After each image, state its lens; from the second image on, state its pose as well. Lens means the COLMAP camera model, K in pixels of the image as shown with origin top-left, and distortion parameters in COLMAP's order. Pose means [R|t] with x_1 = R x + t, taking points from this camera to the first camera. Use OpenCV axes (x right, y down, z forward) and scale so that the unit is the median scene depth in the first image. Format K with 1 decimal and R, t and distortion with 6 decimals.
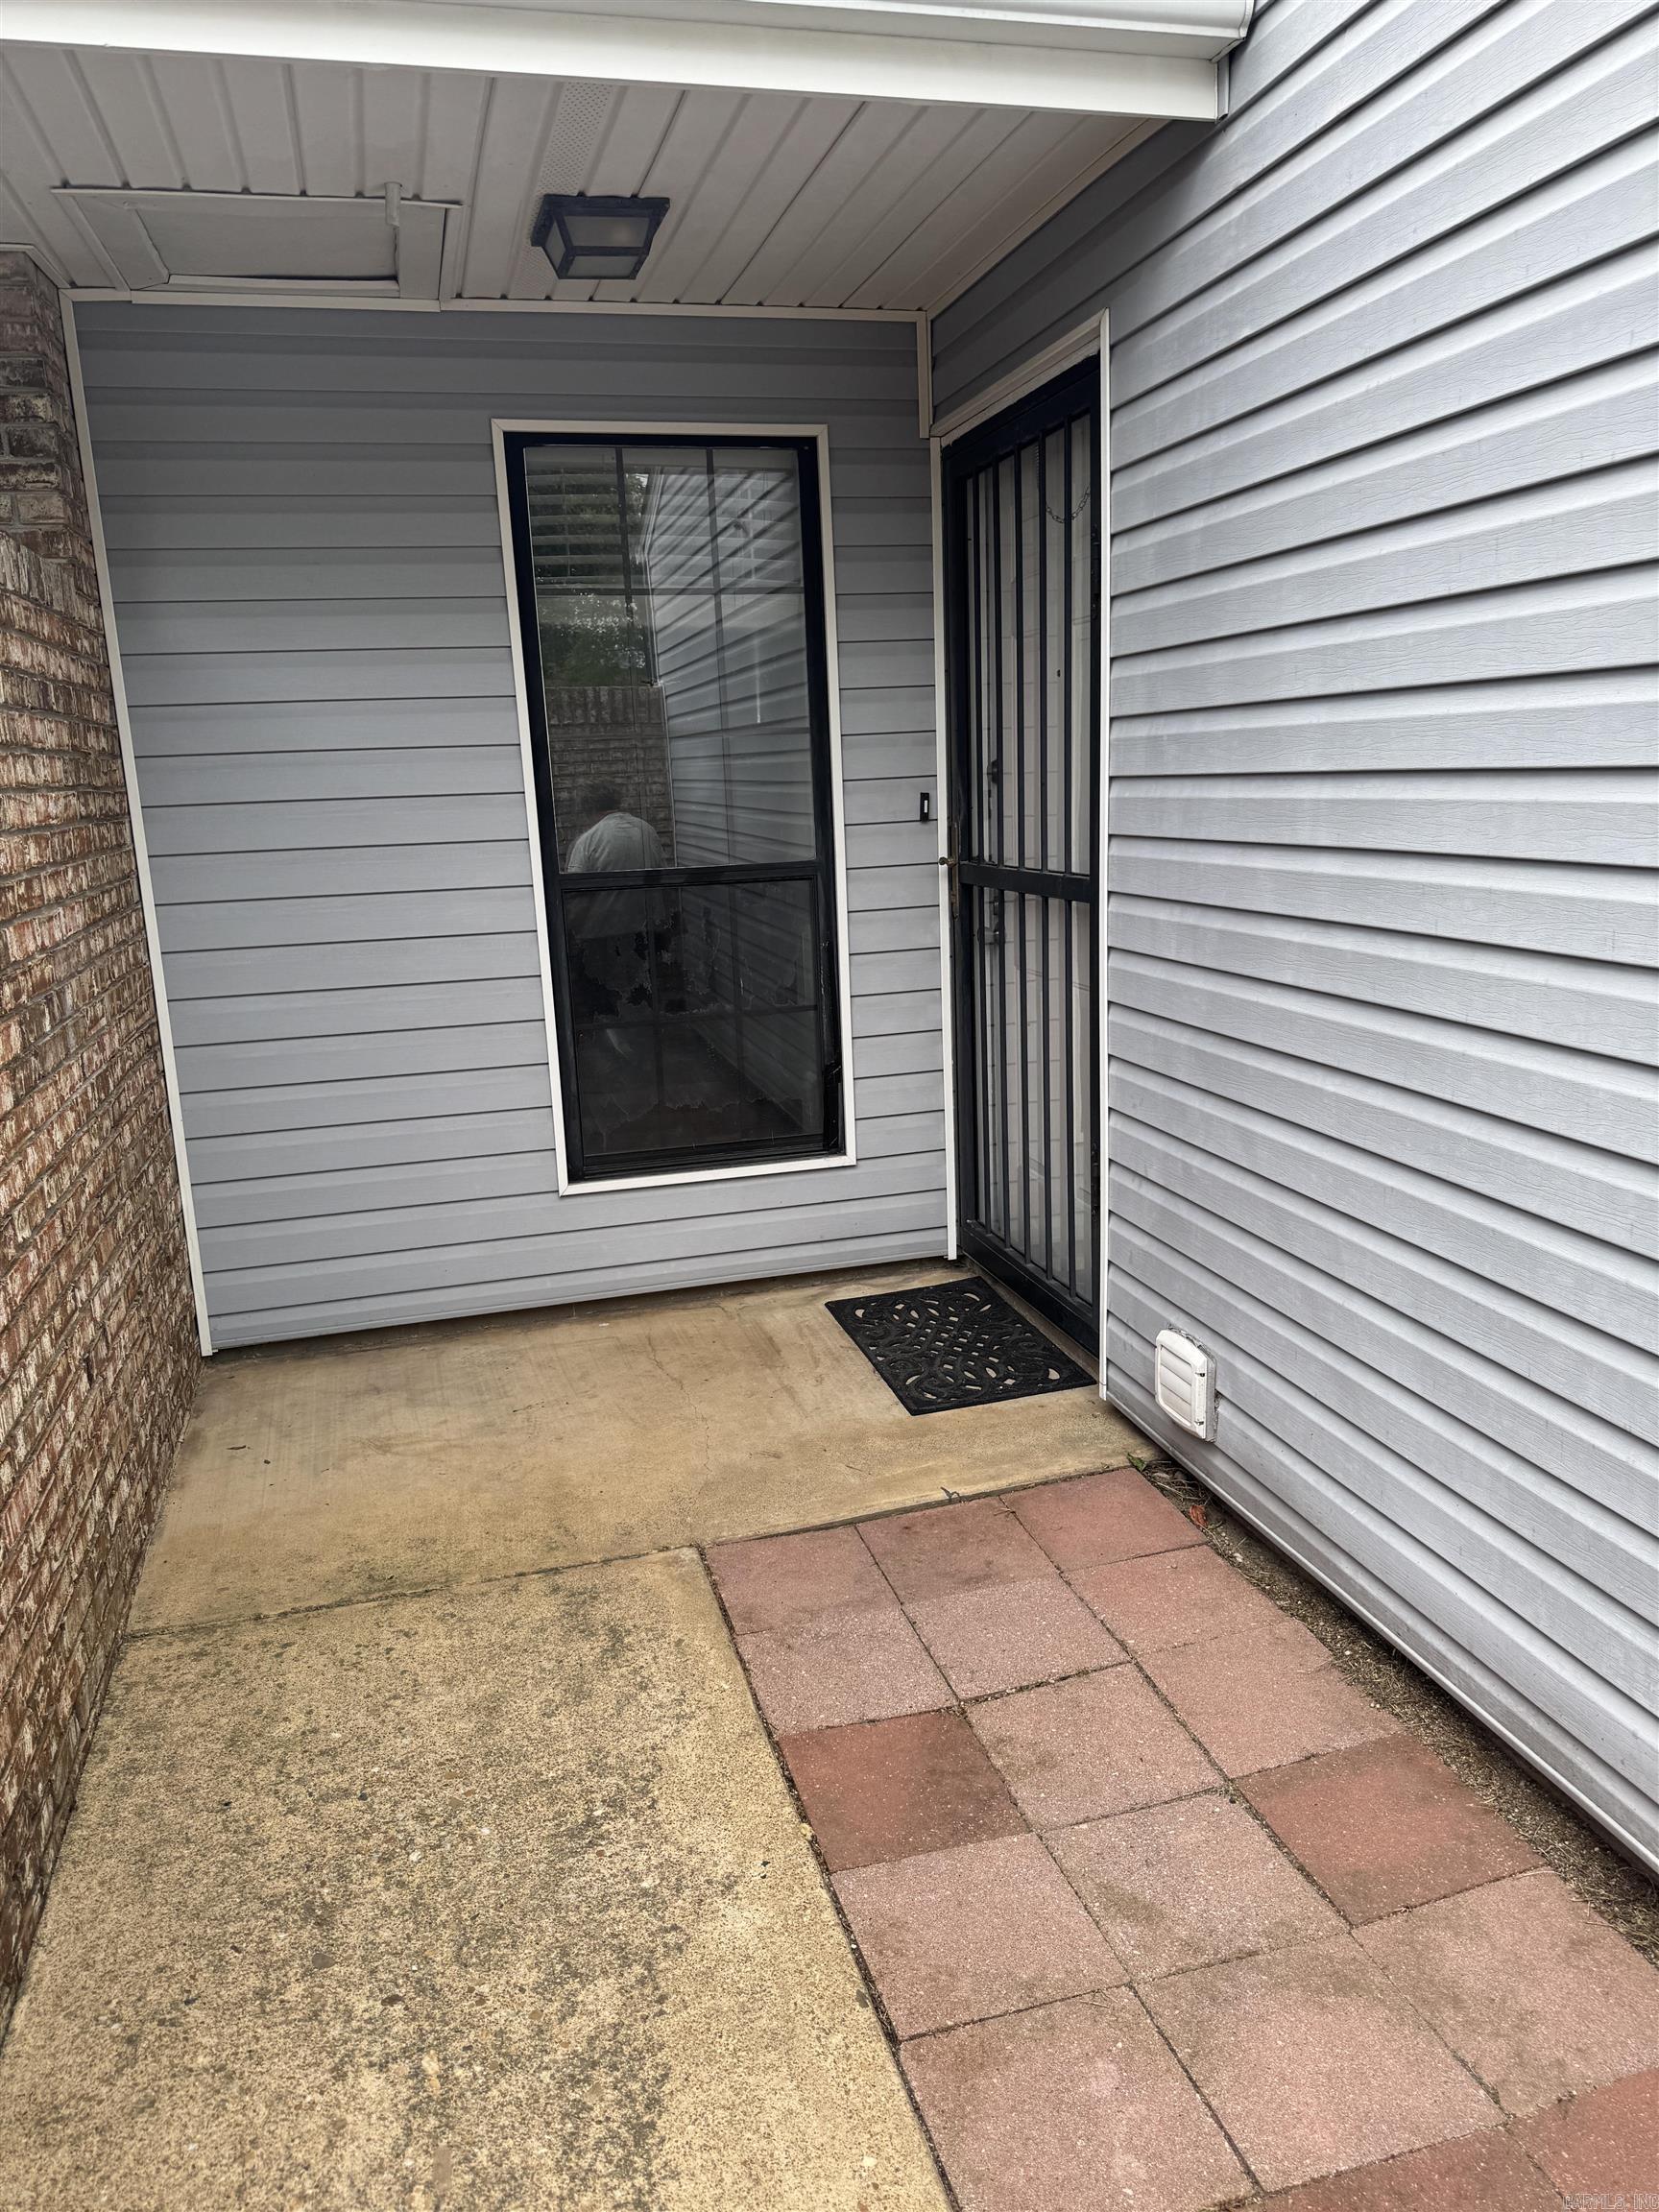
lens RADIAL K [[1557.3, 0, 819.0], [0, 1557.3, 1106.8], [0, 0, 1]] dist [0.029632, -0.018482]
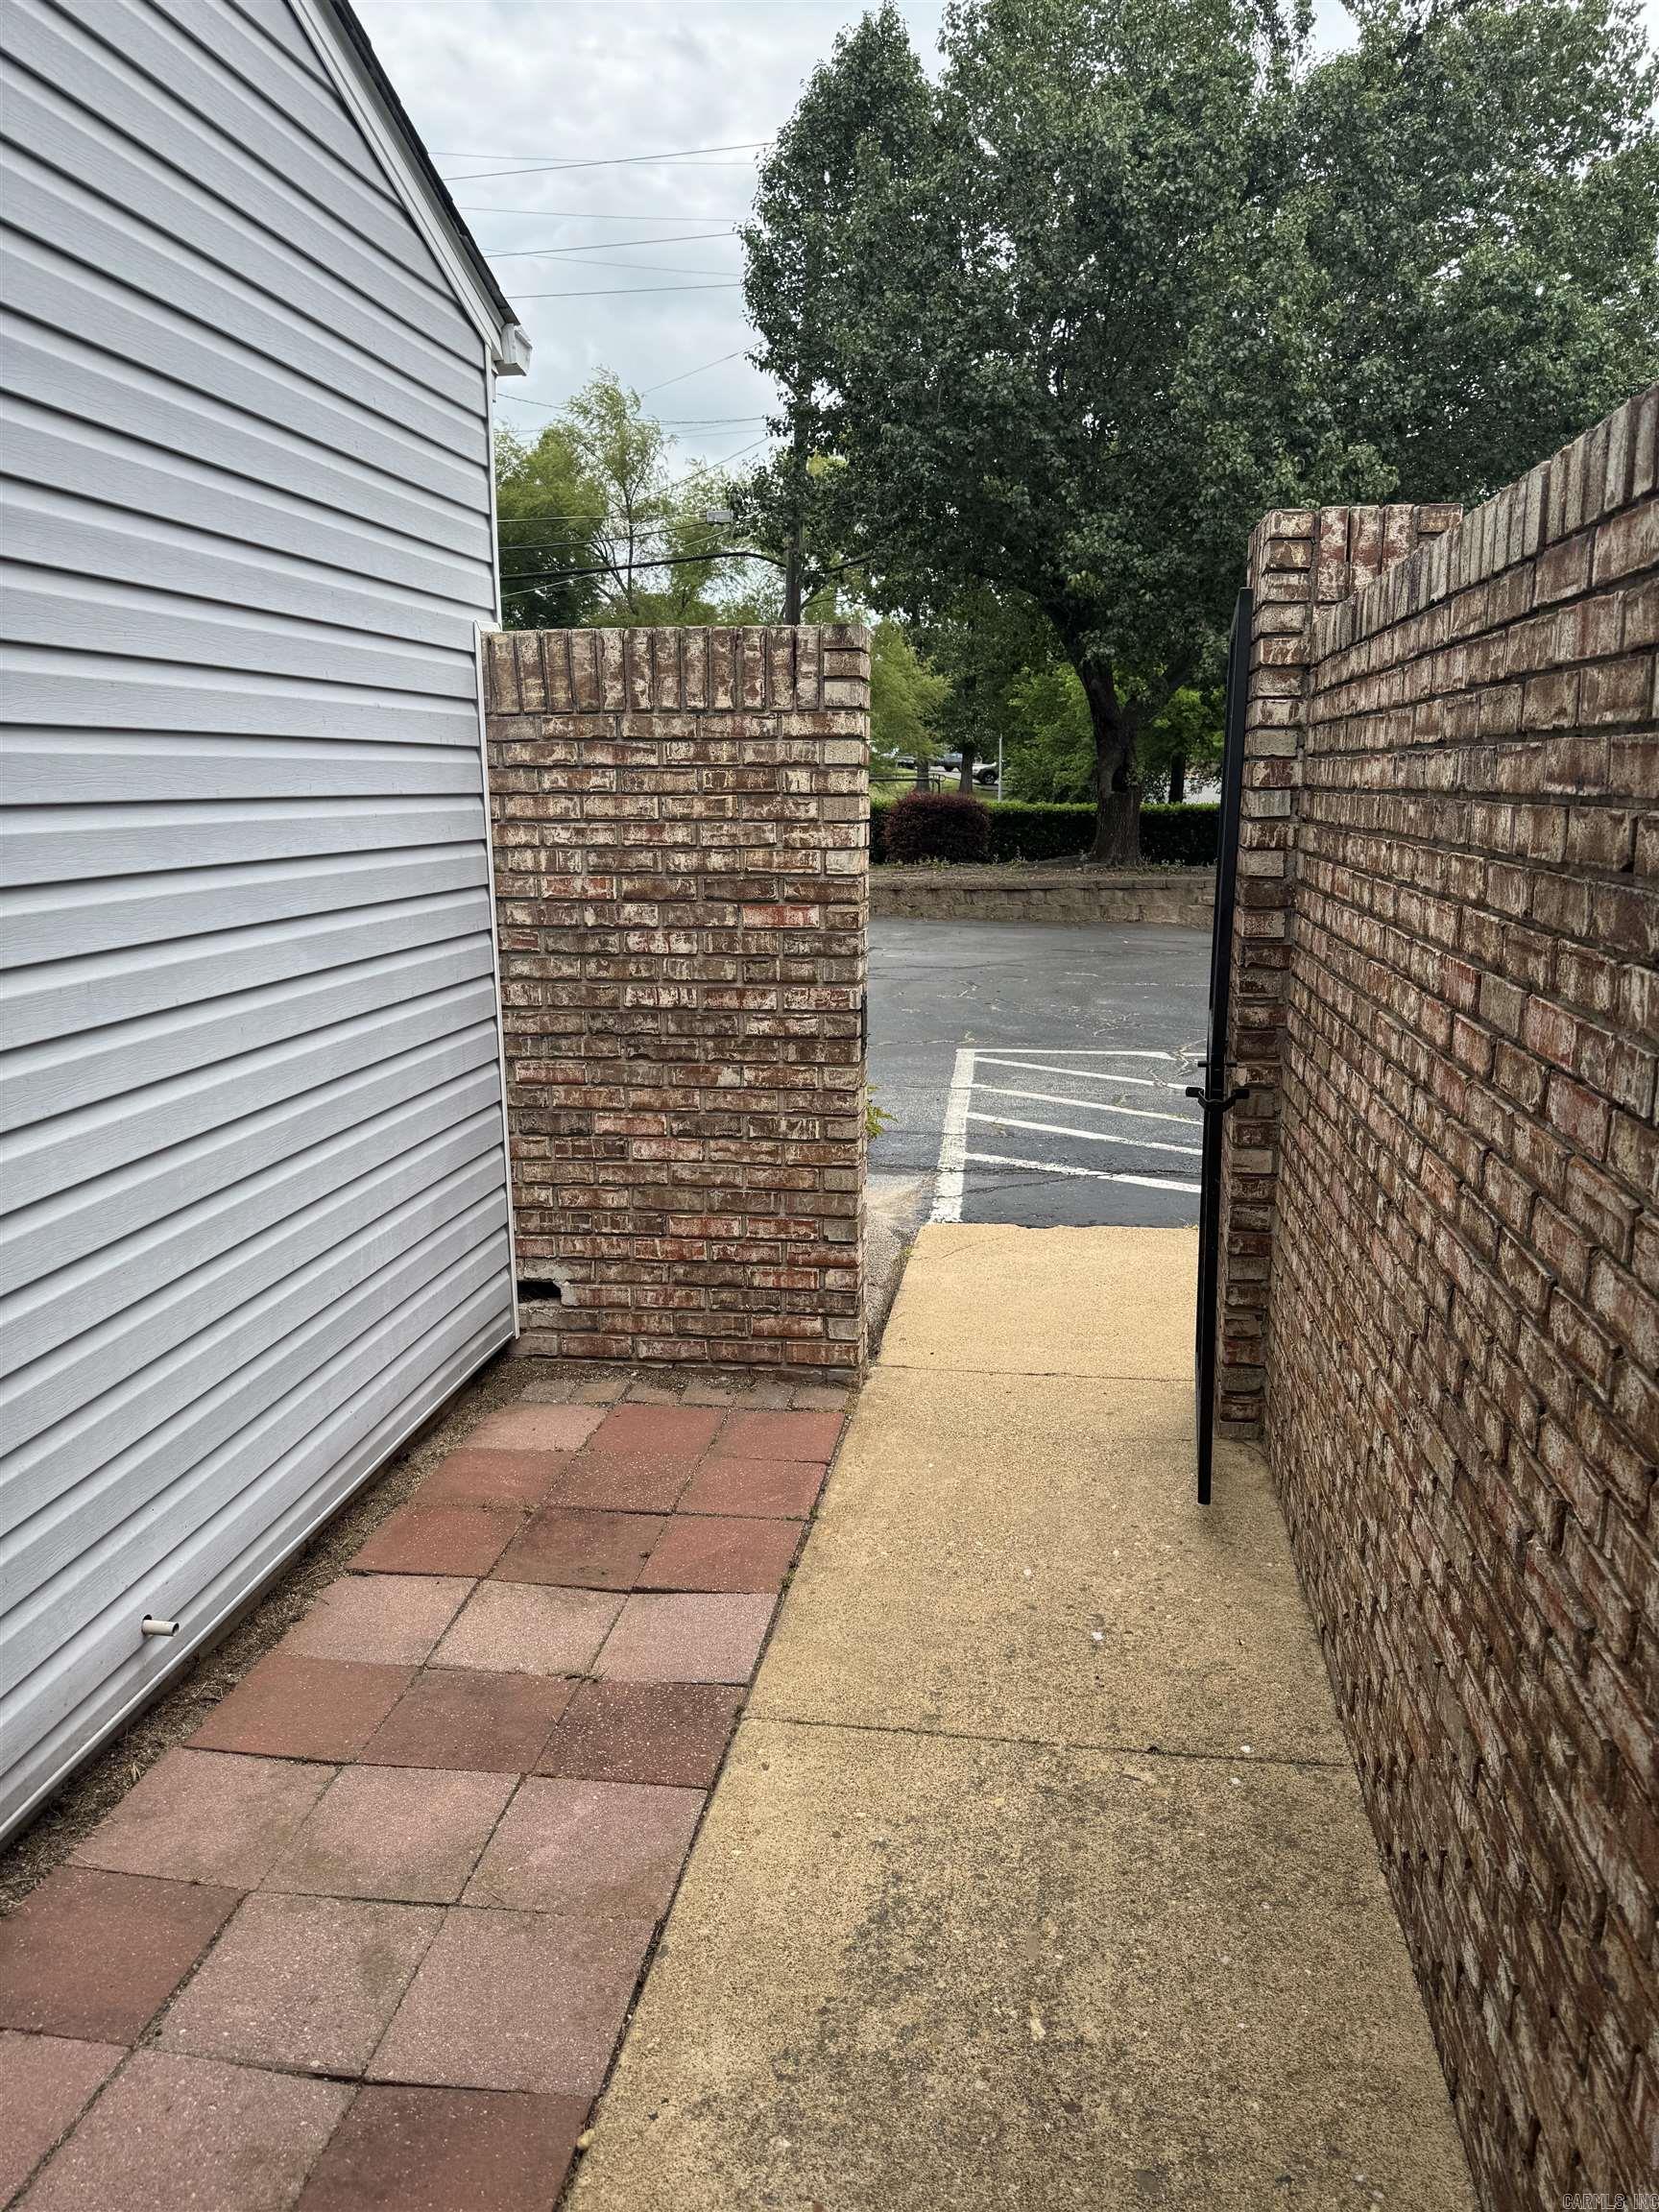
lens RADIAL K [[1557.3, 0, 825.4], [0, 1557.3, 1103.4], [0, 0, 1]] dist [0.029632, -0.018482]
pose [[-0.911088, -0.035423, 0.410687, -0.508641], [0.136616, 0.914045, 0.381914, -0.392892], [-0.388915, 0.404063, -0.827936, 1.607292]]
